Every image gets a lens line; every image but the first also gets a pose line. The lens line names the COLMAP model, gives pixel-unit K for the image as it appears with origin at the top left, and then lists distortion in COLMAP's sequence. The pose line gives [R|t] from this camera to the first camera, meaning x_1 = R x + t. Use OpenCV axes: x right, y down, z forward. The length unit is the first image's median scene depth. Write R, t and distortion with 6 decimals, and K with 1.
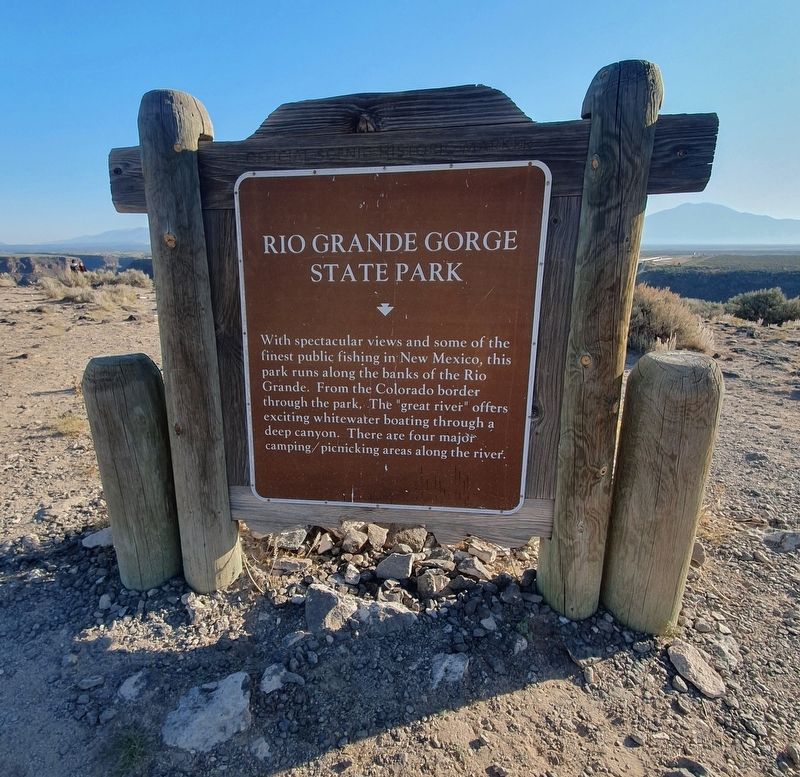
lens RADIAL K [[459.8, 0, 399.5], [0, 459.8, 377.7], [0, 0, 1]] dist [0.003356, 0.000609]
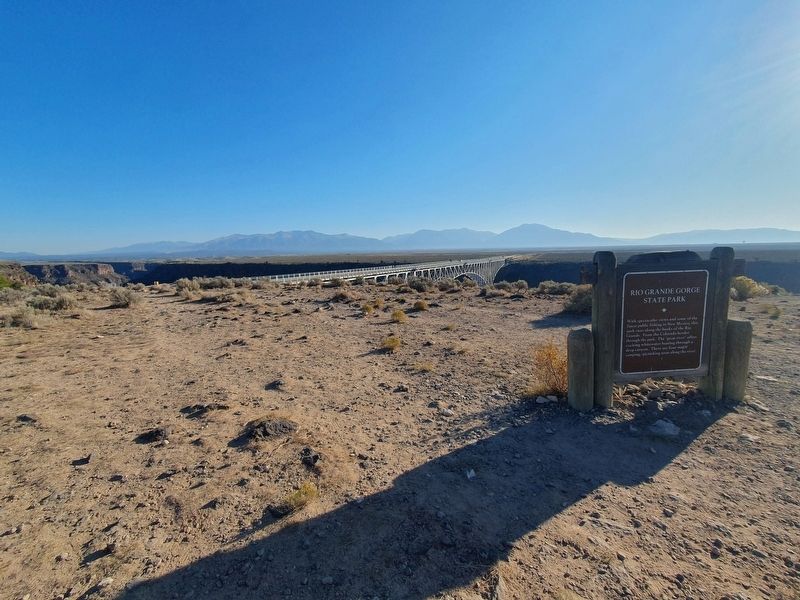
lens RADIAL K [[321.0, 0, 400.0], [0, 321.0, 300.0], [0, 0, 1]] dist [0.001056, 0.000193]
pose [[0.979858, -0.046558, 0.194194, -2.314944], [0.069061, 0.991444, -0.110769, -0.091639], [-0.187376, 0.121949, 0.974689, -0.923334]]
